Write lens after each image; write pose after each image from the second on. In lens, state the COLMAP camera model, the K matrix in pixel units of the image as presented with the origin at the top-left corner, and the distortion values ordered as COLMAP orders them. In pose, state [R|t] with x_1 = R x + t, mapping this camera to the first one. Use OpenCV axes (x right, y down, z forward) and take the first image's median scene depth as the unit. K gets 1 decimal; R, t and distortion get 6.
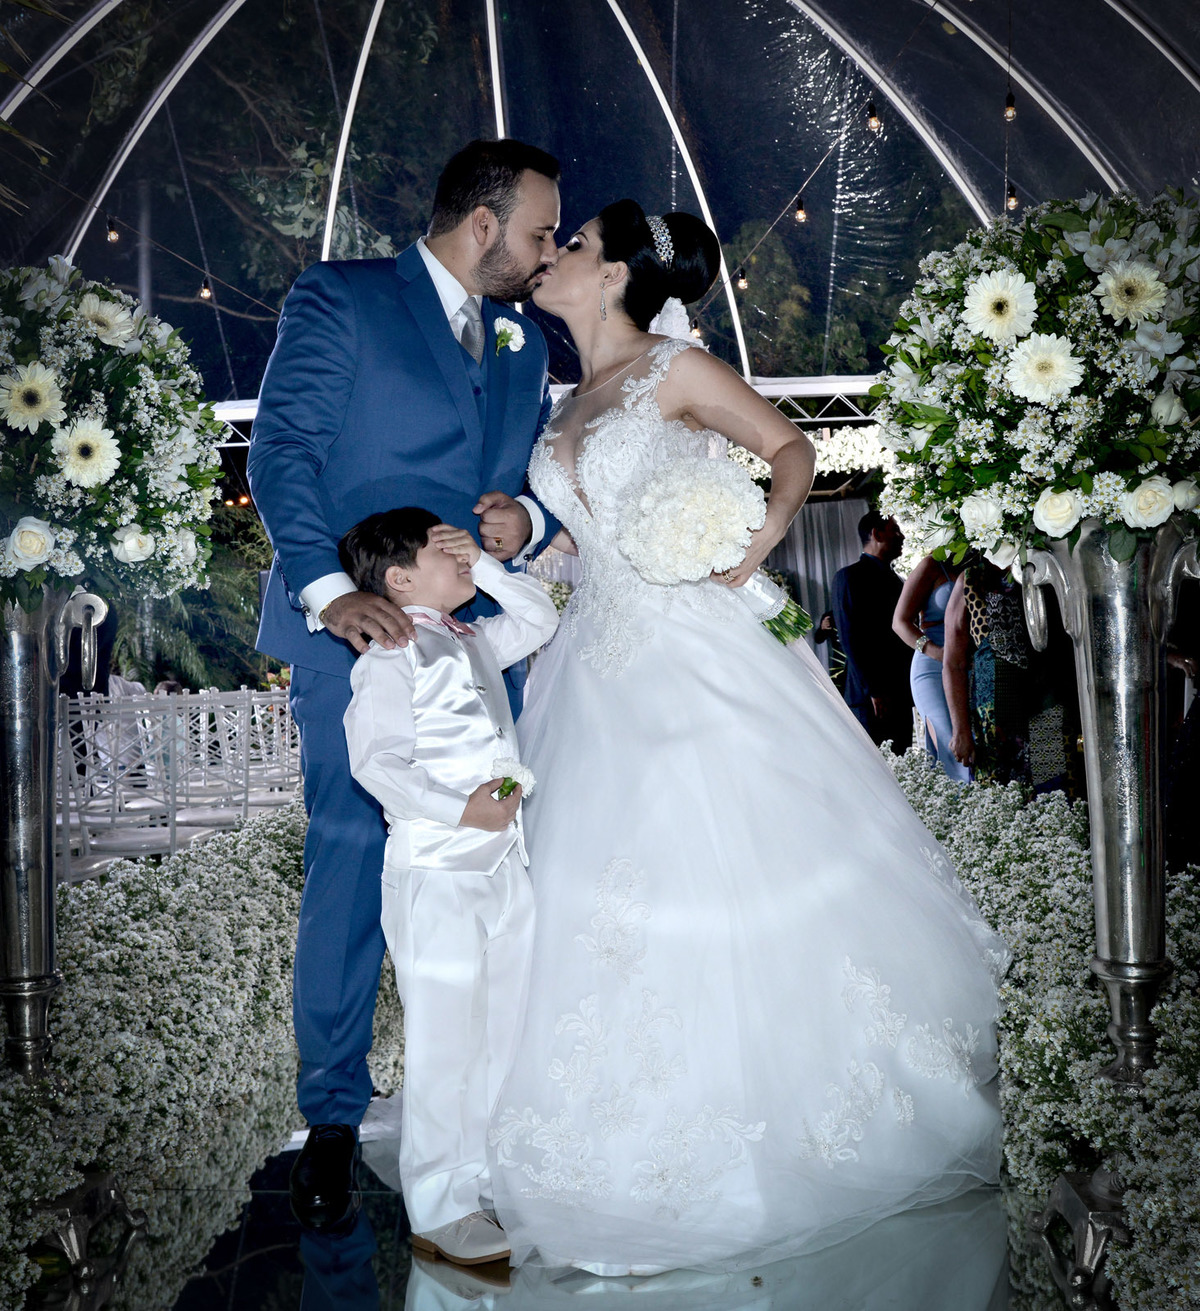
lens RADIAL K [[1134.9, 0, 600.0], [0, 1134.9, 655.5], [0, 0, 1]] dist [0.000747, 0.000150]
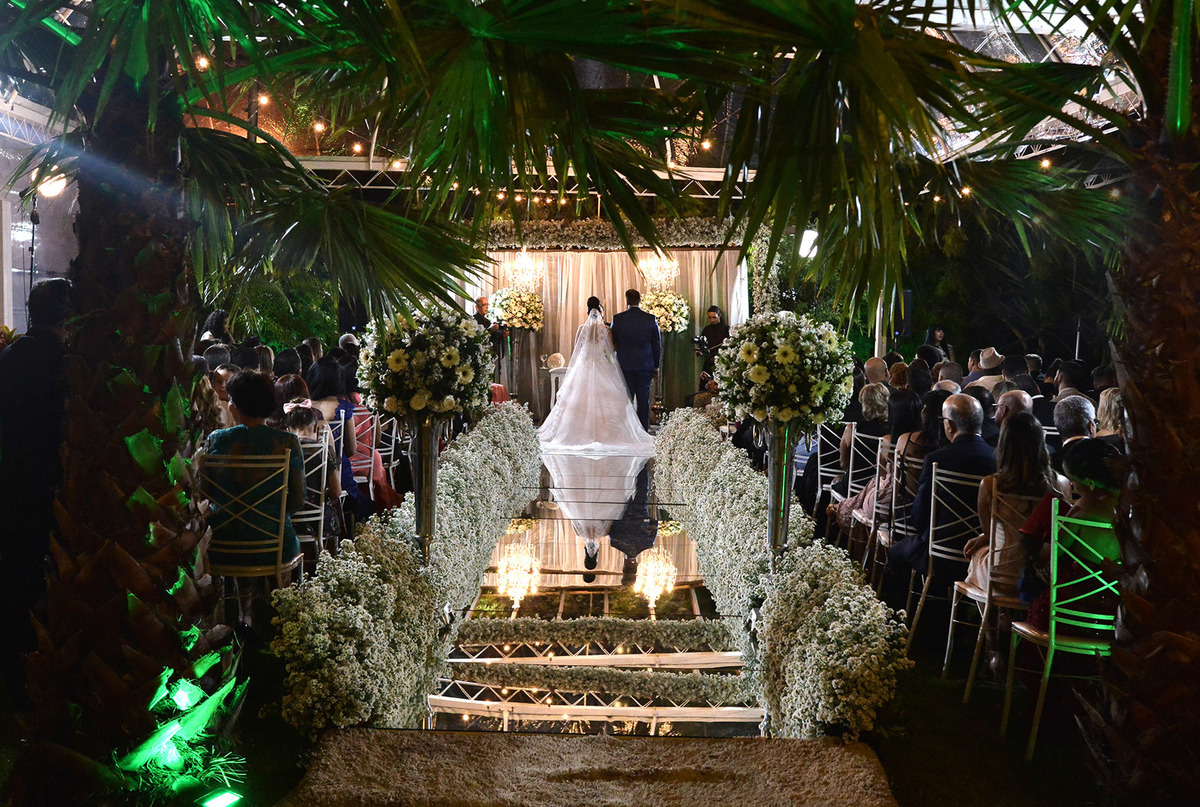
lens RADIAL K [[902.7, 0, 600.0], [0, 902.7, 403.5], [0, 0, 1]] dist [-0.000897, -0.000084]
pose [[0.995681, 0.054737, 0.074986, -0.269800], [-0.061953, 0.993300, 0.097558, -0.376868], [-0.069144, -0.101782, 0.992401, -1.583034]]
